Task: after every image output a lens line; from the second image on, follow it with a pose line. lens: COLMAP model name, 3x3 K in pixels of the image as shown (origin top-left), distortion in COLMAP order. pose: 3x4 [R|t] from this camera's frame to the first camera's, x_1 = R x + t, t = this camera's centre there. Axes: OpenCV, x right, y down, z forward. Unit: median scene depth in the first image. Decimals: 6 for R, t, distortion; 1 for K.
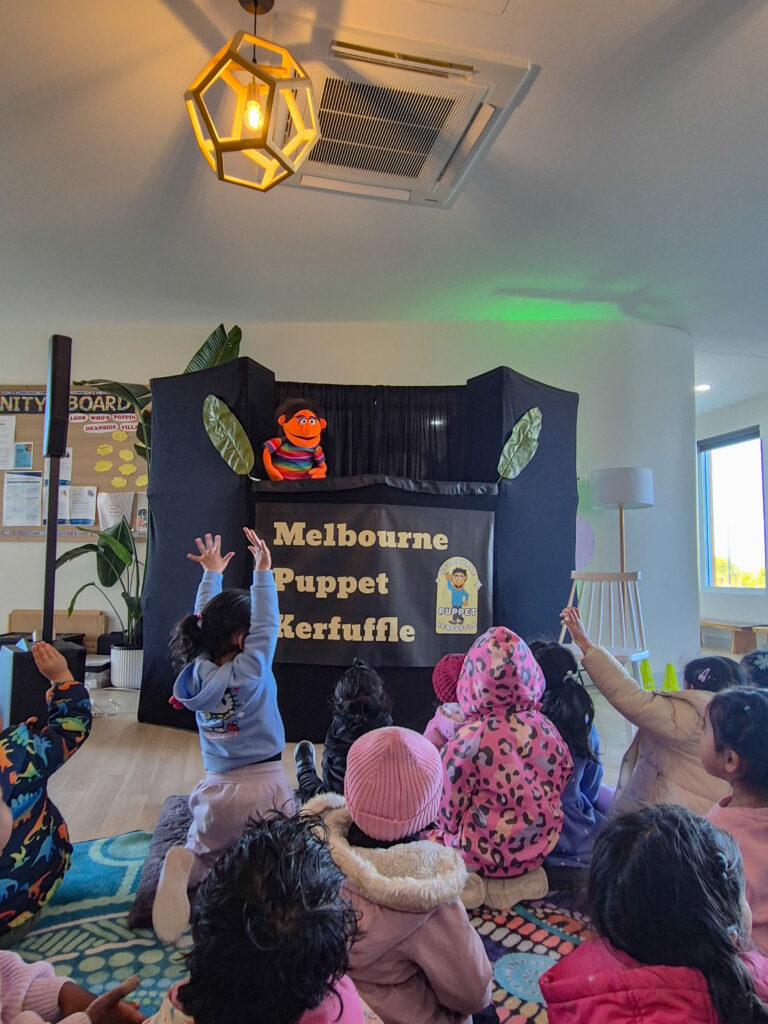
lens RADIAL K [[659.1, 0, 358.2], [0, 659.1, 522.7], [0, 0, 1]] dist [0.005951, 0.000704]
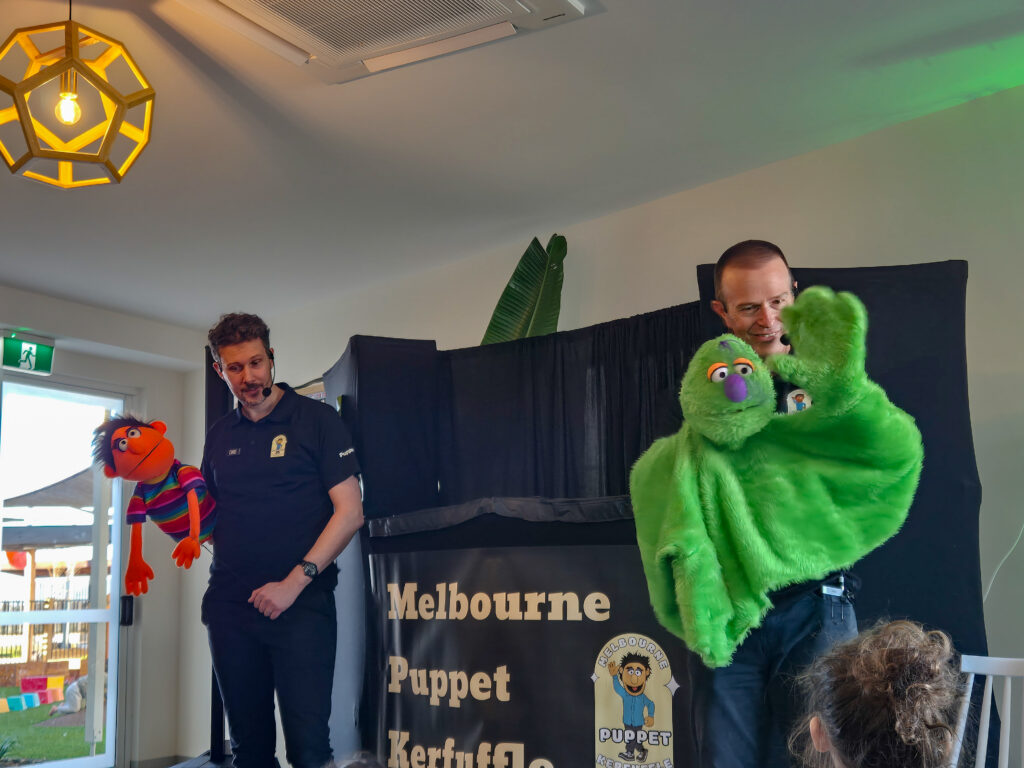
lens RADIAL K [[1307.0, 0, 510.6], [0, 1307.0, 393.3], [0, 0, 1]] dist [0.101378, -0.239501]
pose [[0.731110, -0.135517, -0.668665, 0.851522], [0.085847, 0.990558, -0.106889, -0.038042], [0.676837, 0.020745, 0.735841, 0.134075]]
